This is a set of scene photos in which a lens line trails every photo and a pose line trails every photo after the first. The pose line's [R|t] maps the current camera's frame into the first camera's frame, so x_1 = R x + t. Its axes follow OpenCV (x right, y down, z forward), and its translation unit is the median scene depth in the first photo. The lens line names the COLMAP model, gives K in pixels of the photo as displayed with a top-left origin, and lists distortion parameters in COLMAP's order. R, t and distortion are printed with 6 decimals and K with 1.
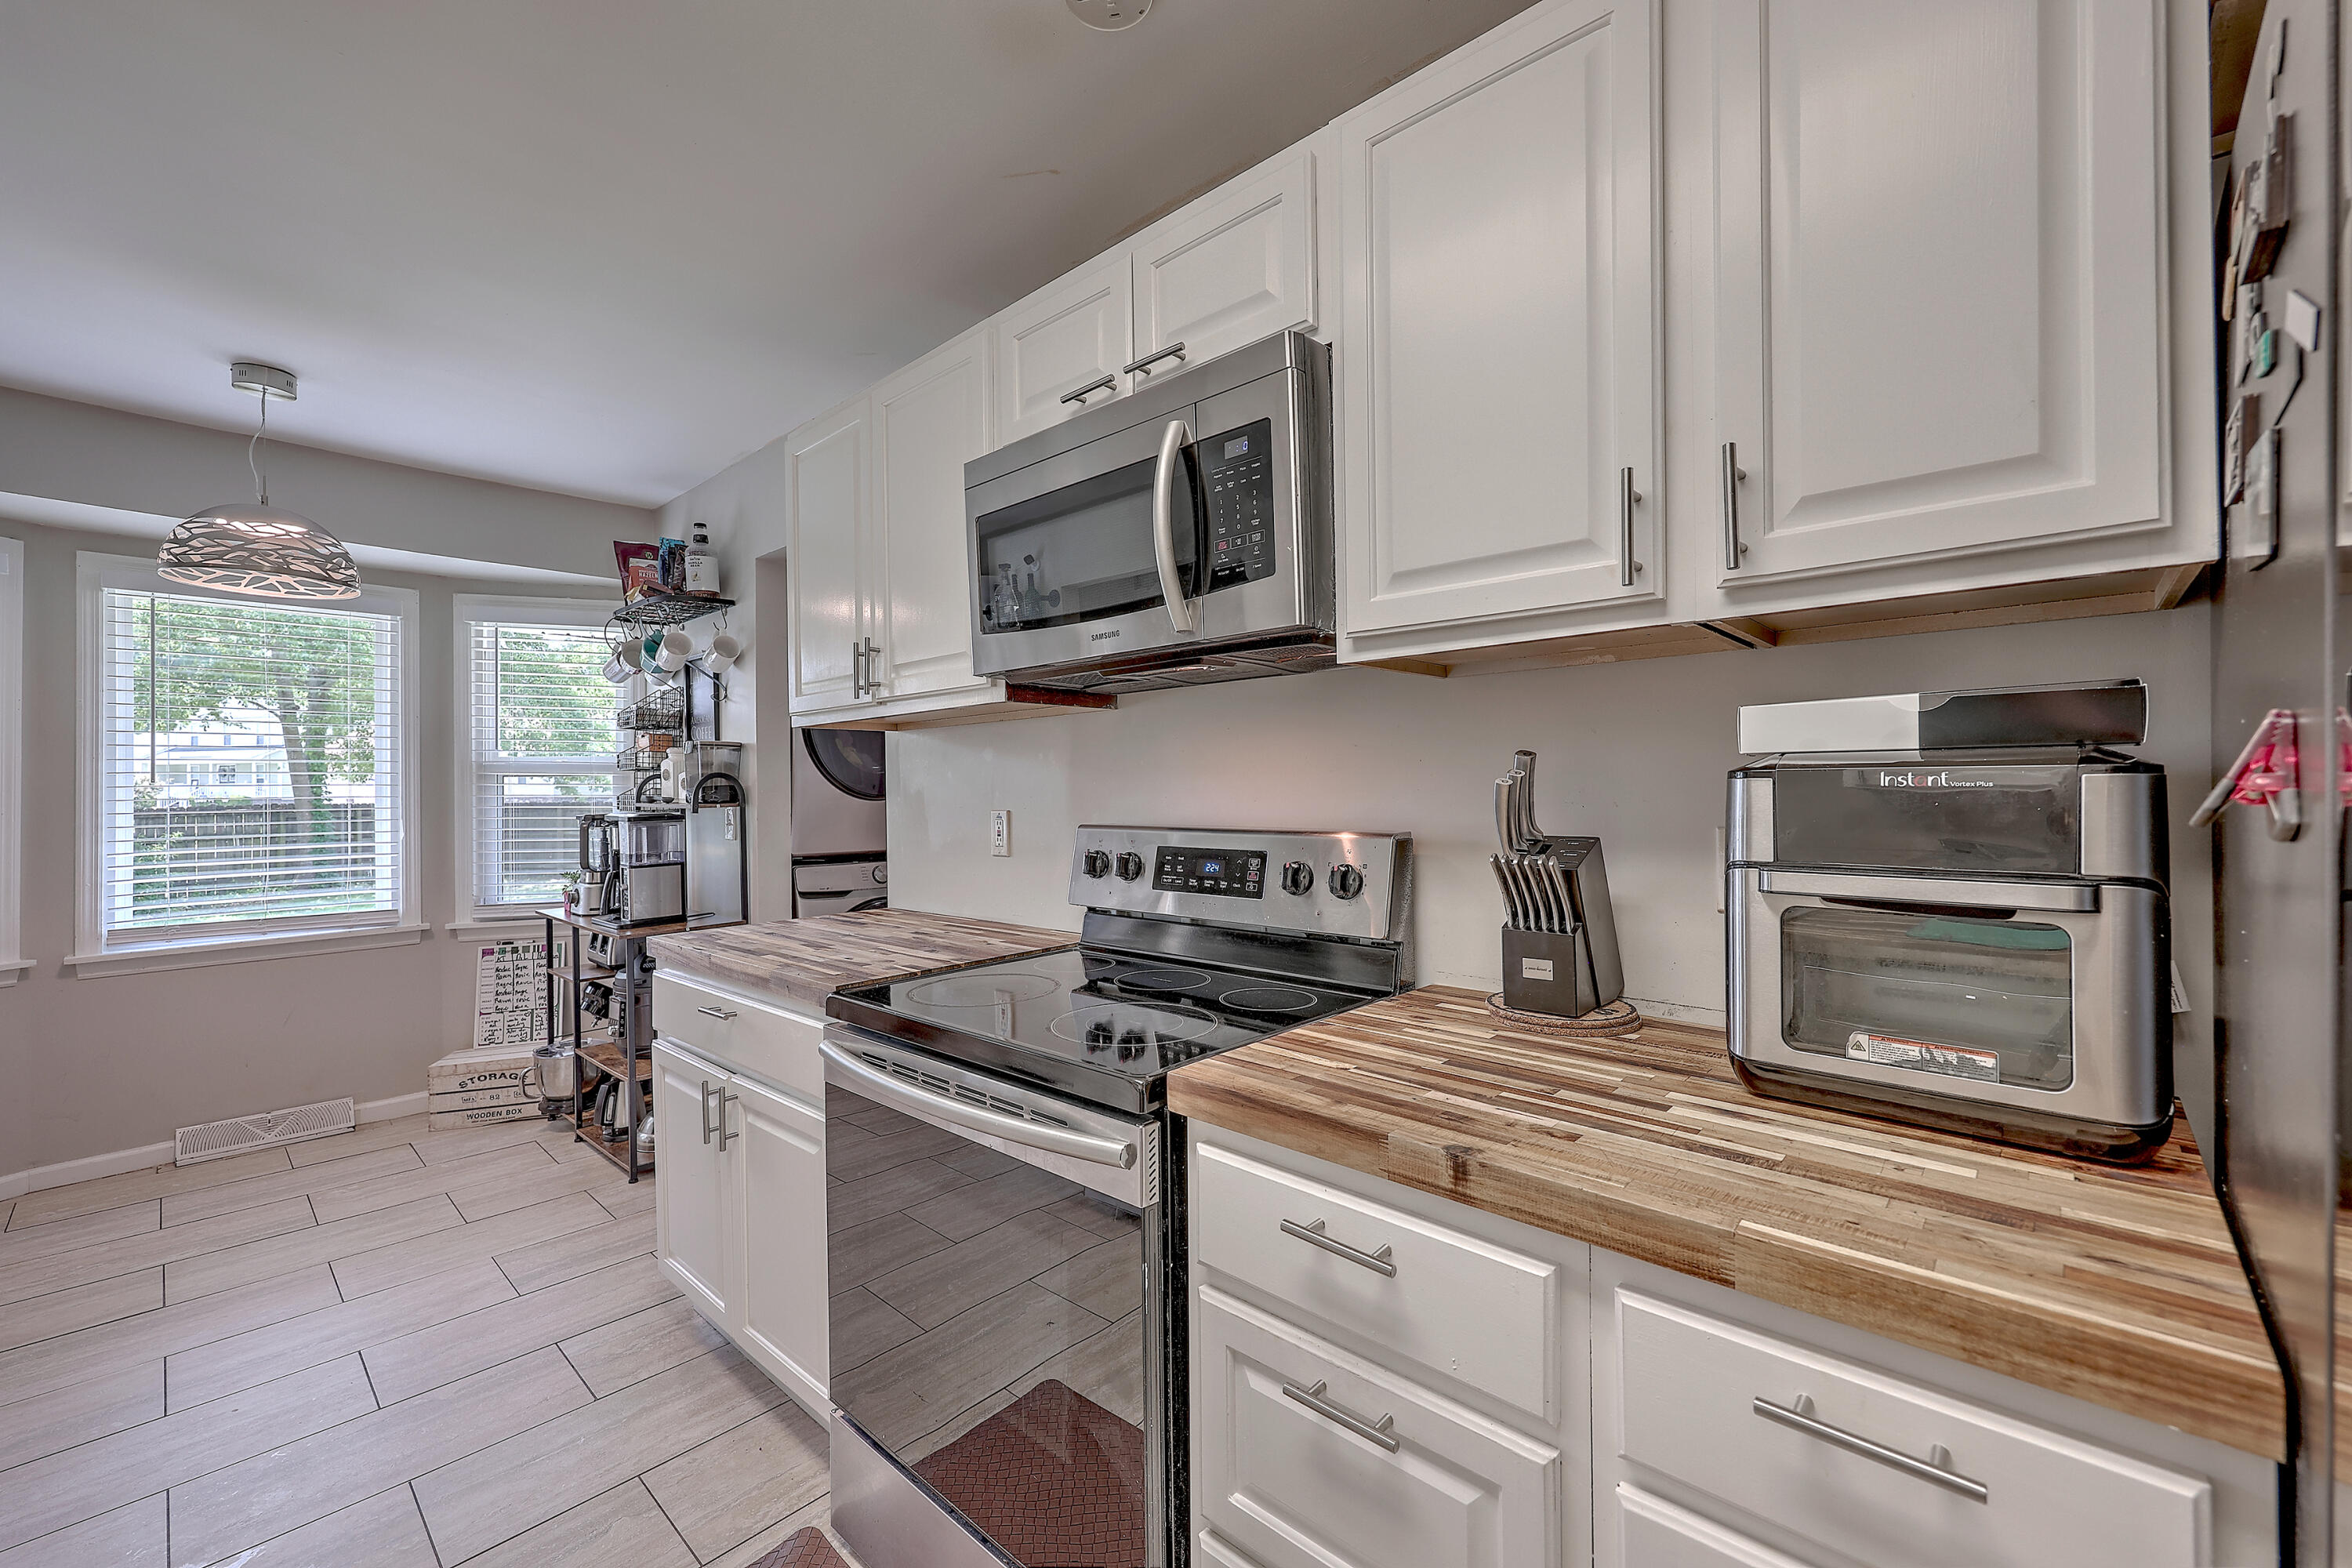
lens RADIAL K [[957.0, 0, 1164.4], [0, 957.0, 775.9], [0, 0, 1]] dist [-0.000397, -0.000081]
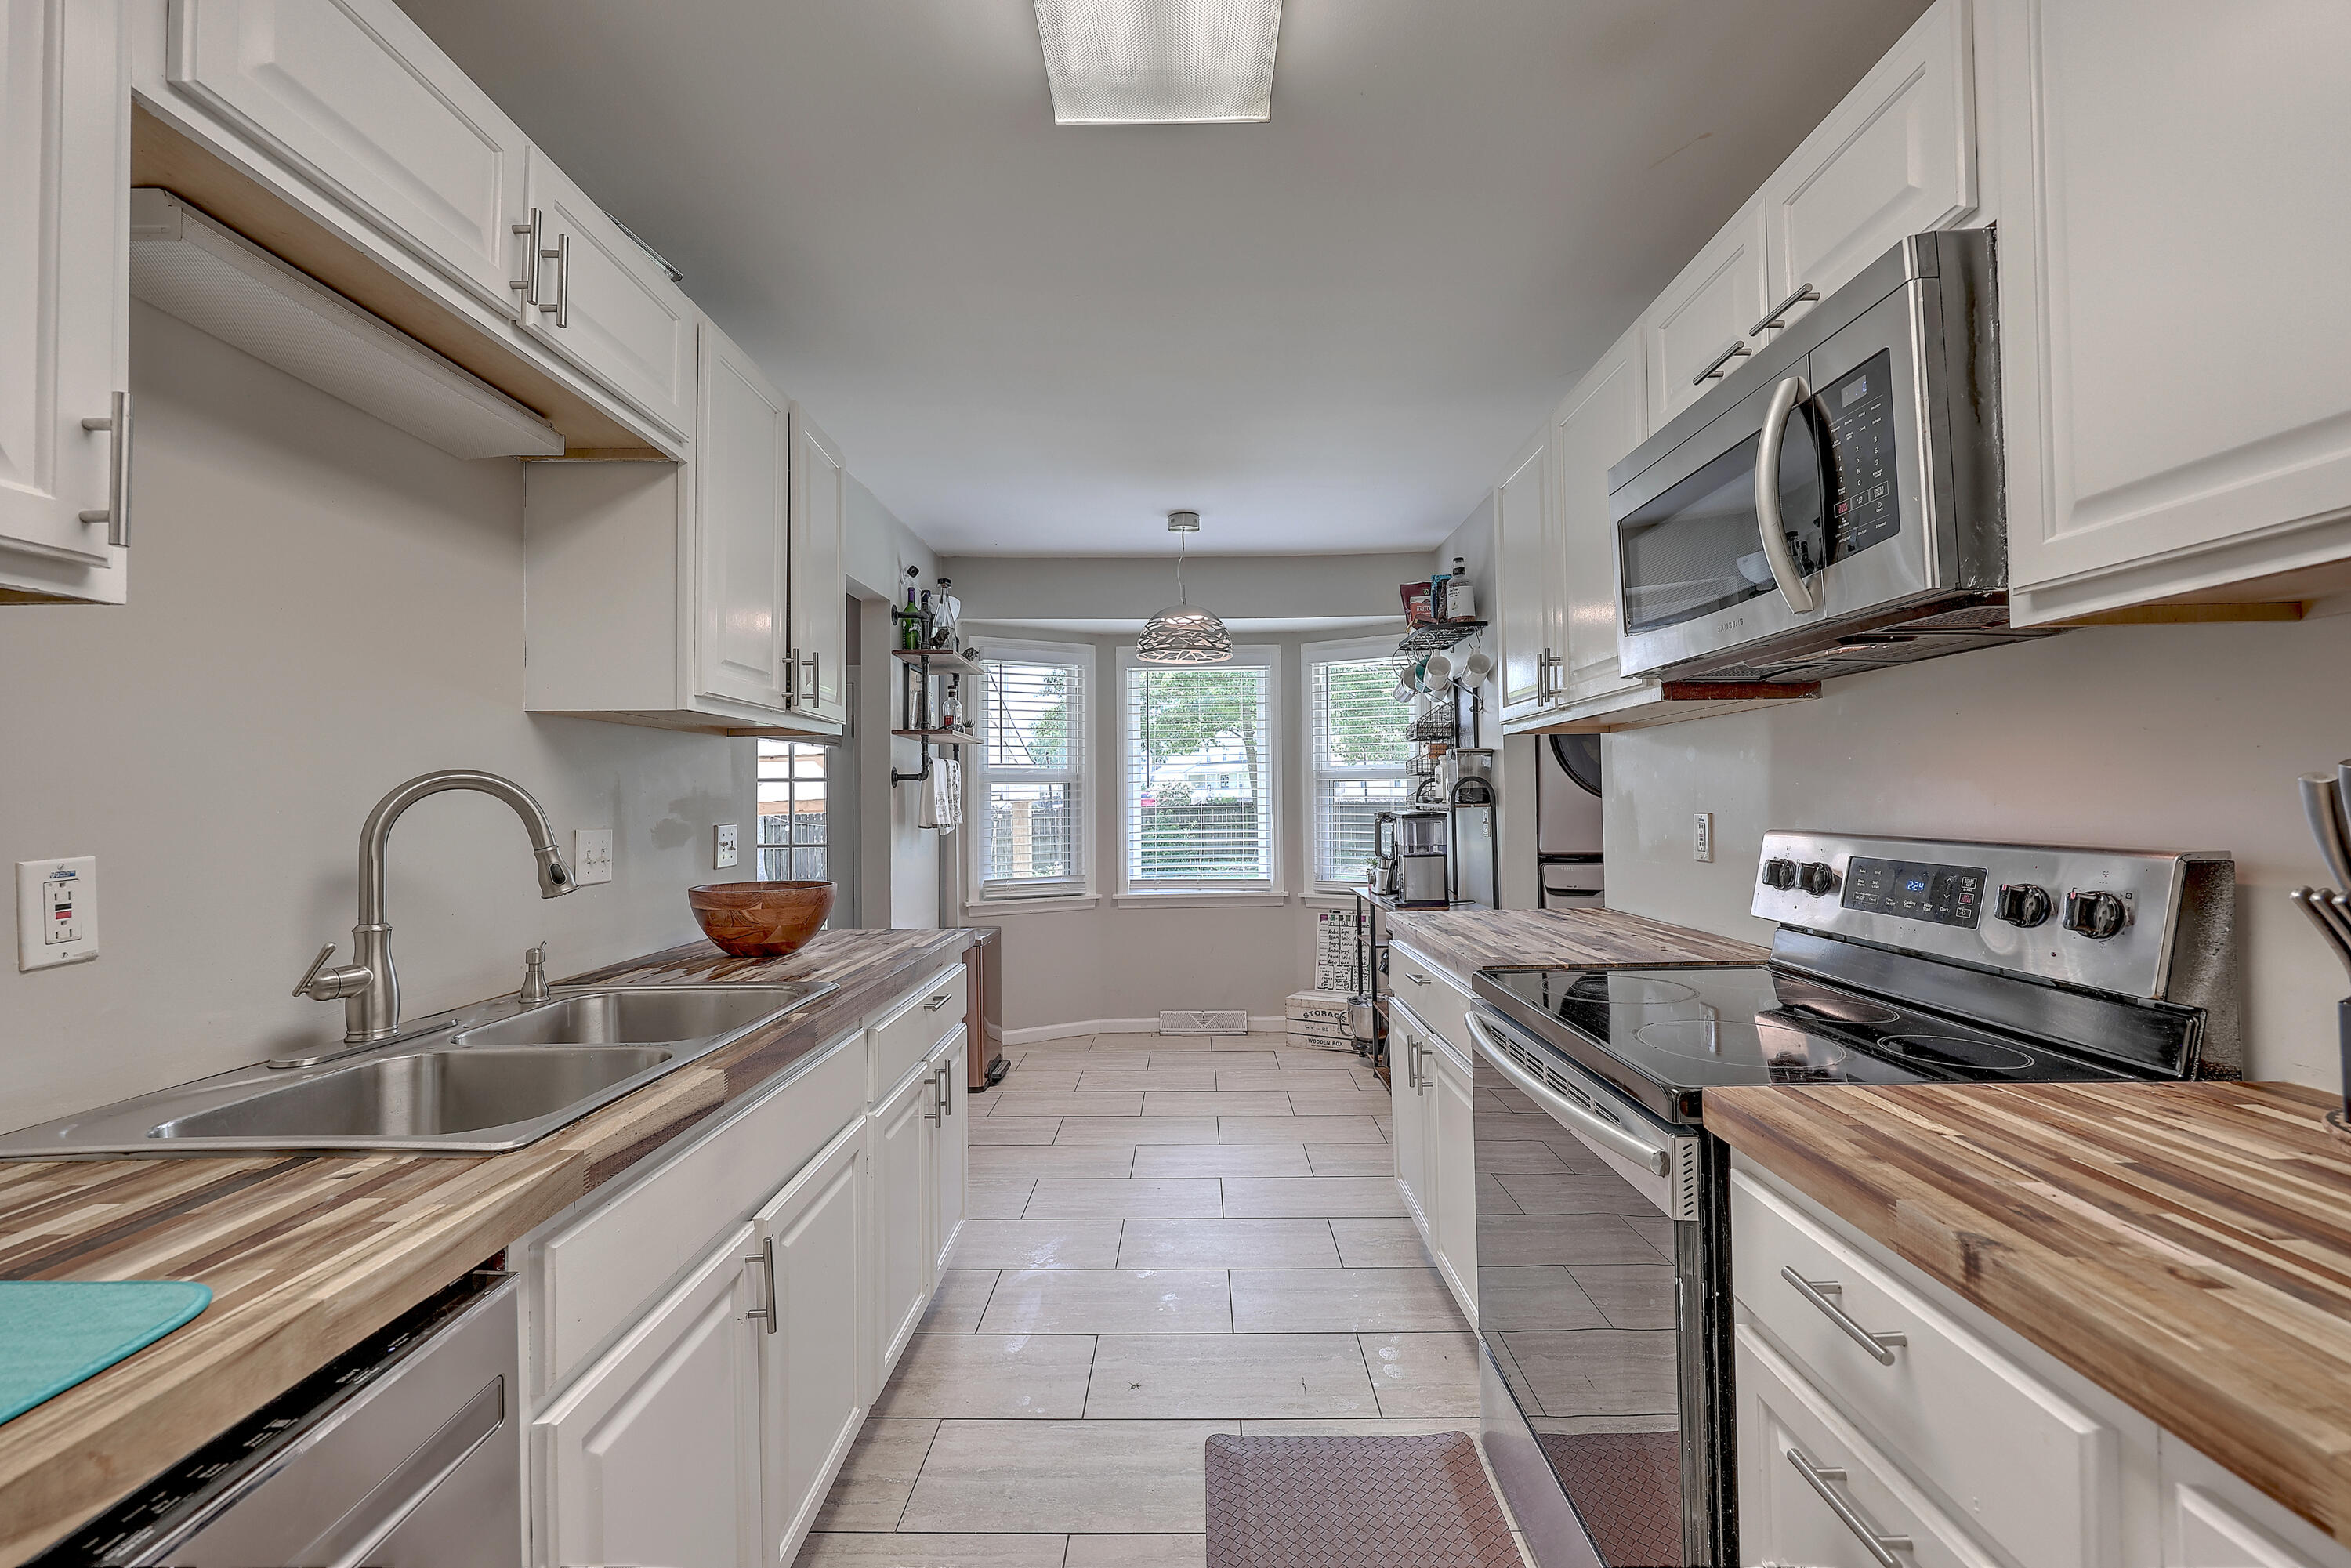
lens RADIAL K [[934.7, 0, 1145.3], [0, 934.7, 769.3], [0, 0, 1]] dist [-0.000771, -0.000393]
pose [[0.653312, -0.021511, -0.756783, 0.150292], [0.015354, 0.999767, -0.015163, -0.001183], [0.756933, -0.001713, 0.653490, -0.014034]]
